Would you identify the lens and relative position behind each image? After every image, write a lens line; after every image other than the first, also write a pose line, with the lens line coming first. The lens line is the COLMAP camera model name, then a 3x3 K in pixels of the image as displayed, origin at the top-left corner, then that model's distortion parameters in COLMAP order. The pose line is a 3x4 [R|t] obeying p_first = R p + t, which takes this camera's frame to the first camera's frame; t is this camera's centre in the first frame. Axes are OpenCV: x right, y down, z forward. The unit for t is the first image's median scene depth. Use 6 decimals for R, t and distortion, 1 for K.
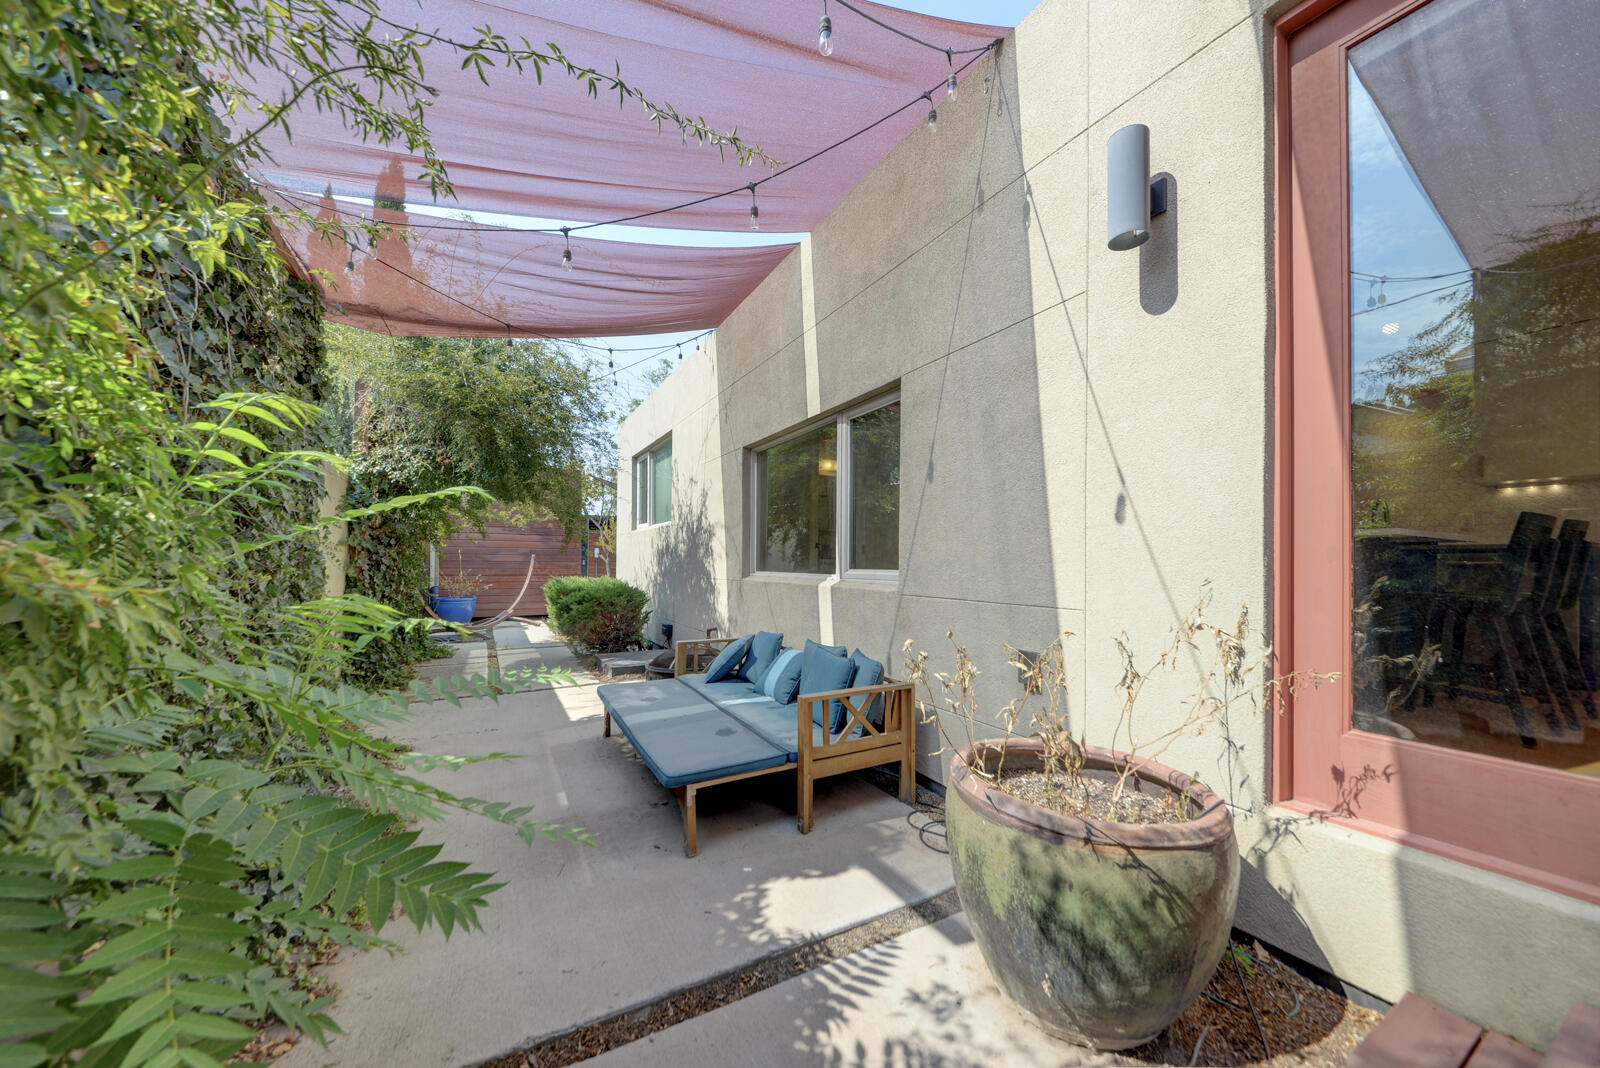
lens RADIAL K [[573.2, 0, 801.8], [0, 573.2, 552.0], [0, 0, 1]] dist [-0.007329, -0.000968]
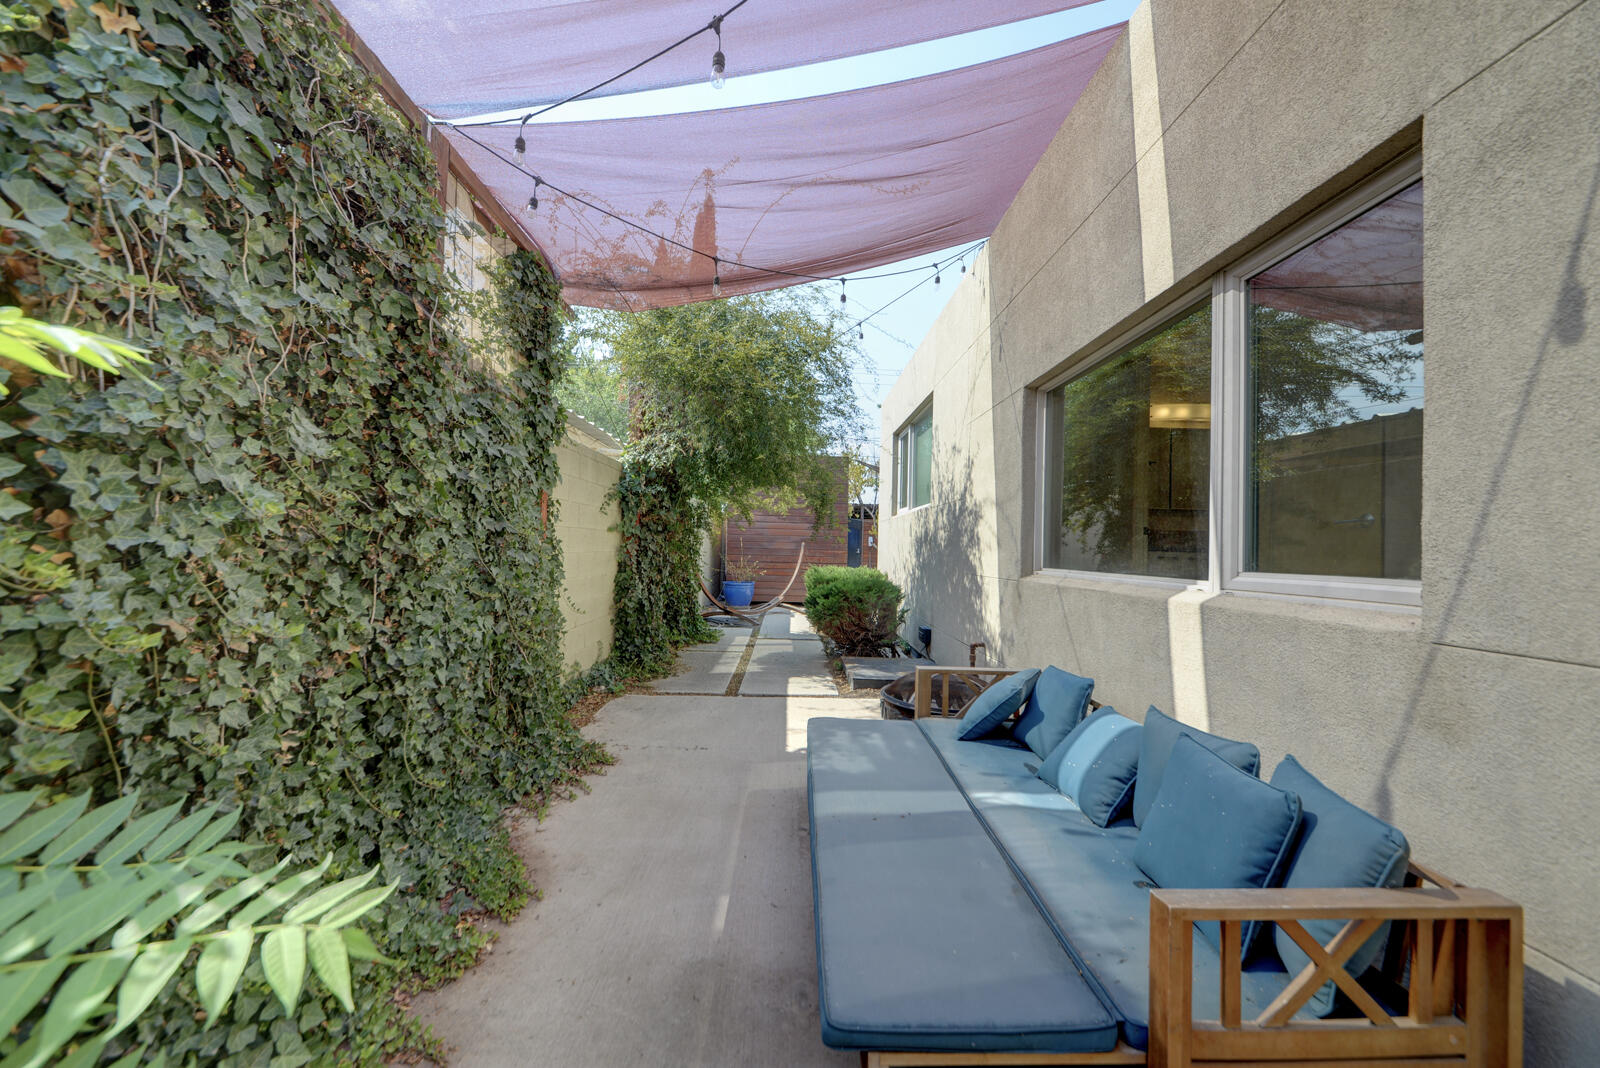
lens RADIAL K [[573.2, 0, 787.9], [0, 573.2, 541.1], [0, 0, 1]] dist [-0.007329, -0.000968]
pose [[0.877114, 0.007346, -0.480225, -0.020958], [-0.008540, 0.999963, -0.000301, 0.004244], [0.480205, 0.004365, 0.877145, 0.264297]]
